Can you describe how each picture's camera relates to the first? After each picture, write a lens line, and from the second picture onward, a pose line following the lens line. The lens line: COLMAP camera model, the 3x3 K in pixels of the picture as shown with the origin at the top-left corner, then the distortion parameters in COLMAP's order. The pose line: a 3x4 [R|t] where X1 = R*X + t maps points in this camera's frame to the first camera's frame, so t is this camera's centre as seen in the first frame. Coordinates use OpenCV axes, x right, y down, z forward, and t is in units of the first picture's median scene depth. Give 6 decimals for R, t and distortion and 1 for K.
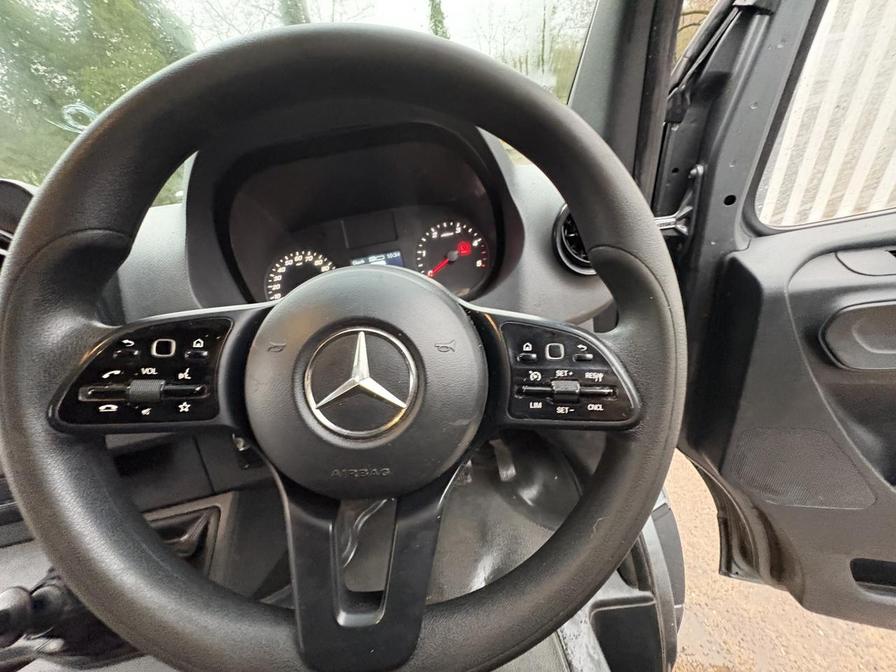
lens RADIAL K [[355.5, 0, 448.5], [0, 355.5, 339.2], [0, 0, 1]] dist [0.001732, -0.000754]
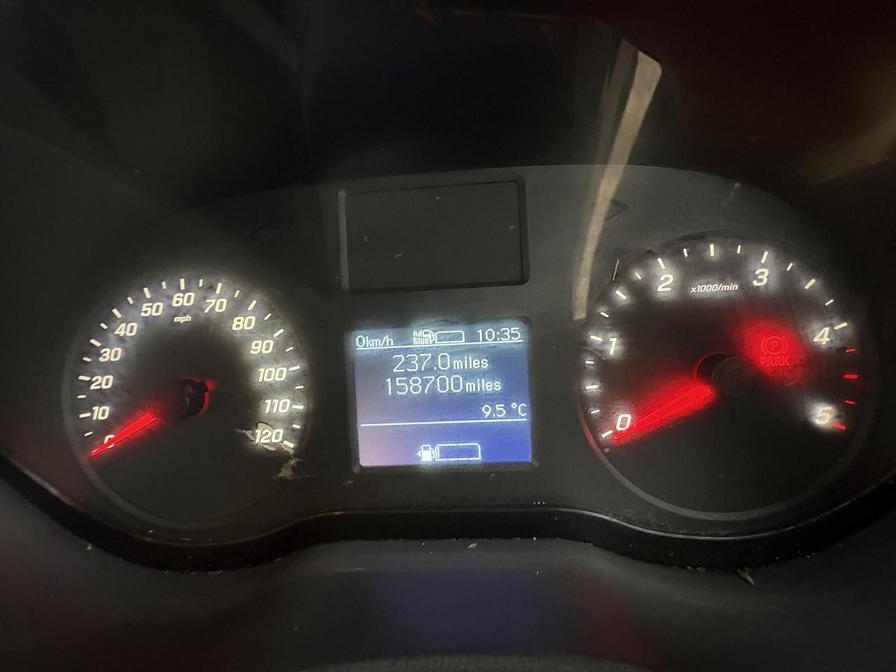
lens RADIAL K [[355.5, 0, 452.2], [0, 355.5, 334.0], [0, 0, 1]] dist [0.001732, -0.000754]
pose [[0.976093, 0.161824, -0.145103, -0.149578], [-0.165789, 0.986038, -0.015586, -0.225669], [0.140555, 0.039270, 0.989294, 0.717495]]
